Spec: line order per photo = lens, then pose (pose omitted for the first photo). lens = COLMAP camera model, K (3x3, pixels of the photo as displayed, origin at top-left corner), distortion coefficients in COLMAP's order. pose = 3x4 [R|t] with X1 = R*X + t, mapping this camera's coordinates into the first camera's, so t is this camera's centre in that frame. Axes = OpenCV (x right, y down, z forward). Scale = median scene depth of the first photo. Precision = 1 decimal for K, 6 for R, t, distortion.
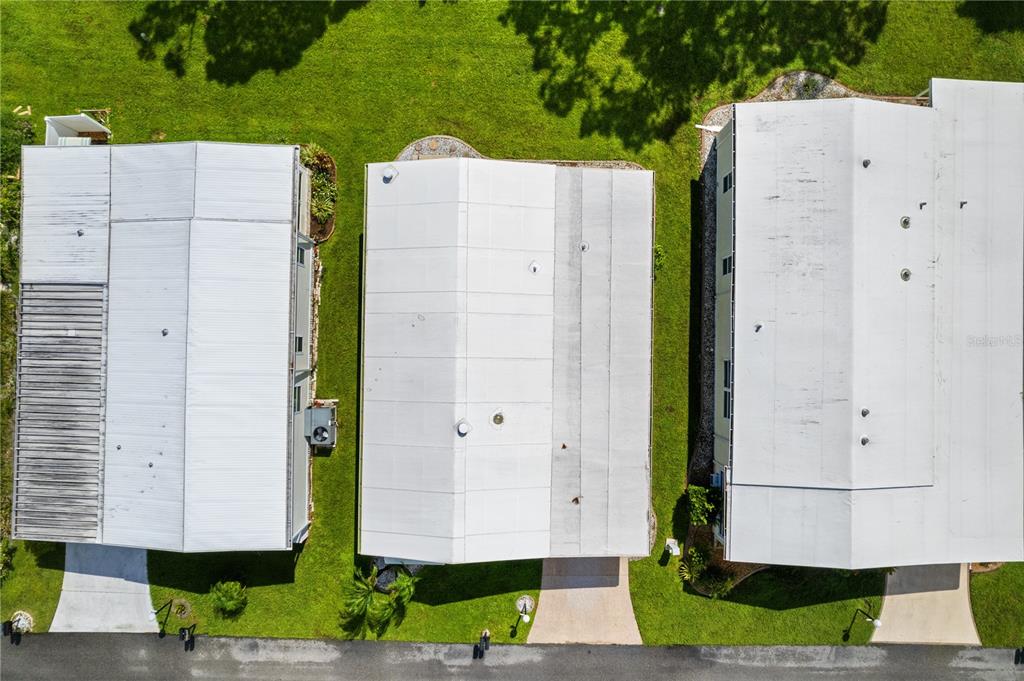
lens RADIAL K [[654.0, 0, 515.1], [0, 654.0, 341.8], [0, 0, 1]] dist [-0.071449, 0.060350]
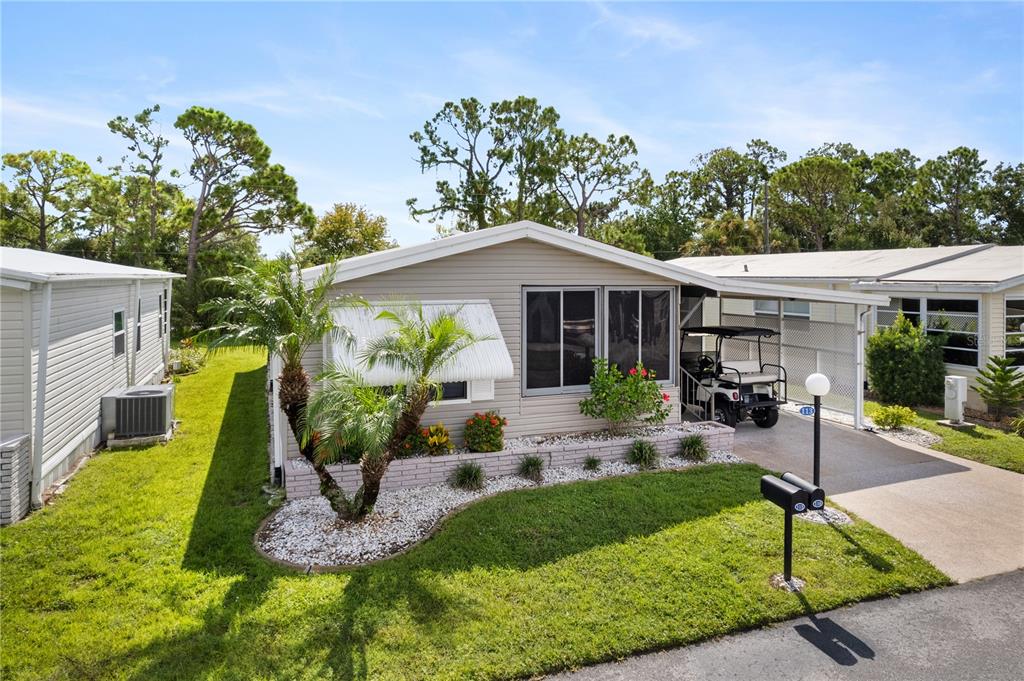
lens RADIAL K [[677.5, 0, 513.7], [0, 677.5, 281.9], [0, 0, 1]] dist [-0.079394, 0.066568]
pose [[0.932426, -0.001387, 0.361357, -0.221990], [0.361329, 0.016645, -0.932290, 0.633141], [-0.004721, 0.999861, 0.016021, 0.887153]]
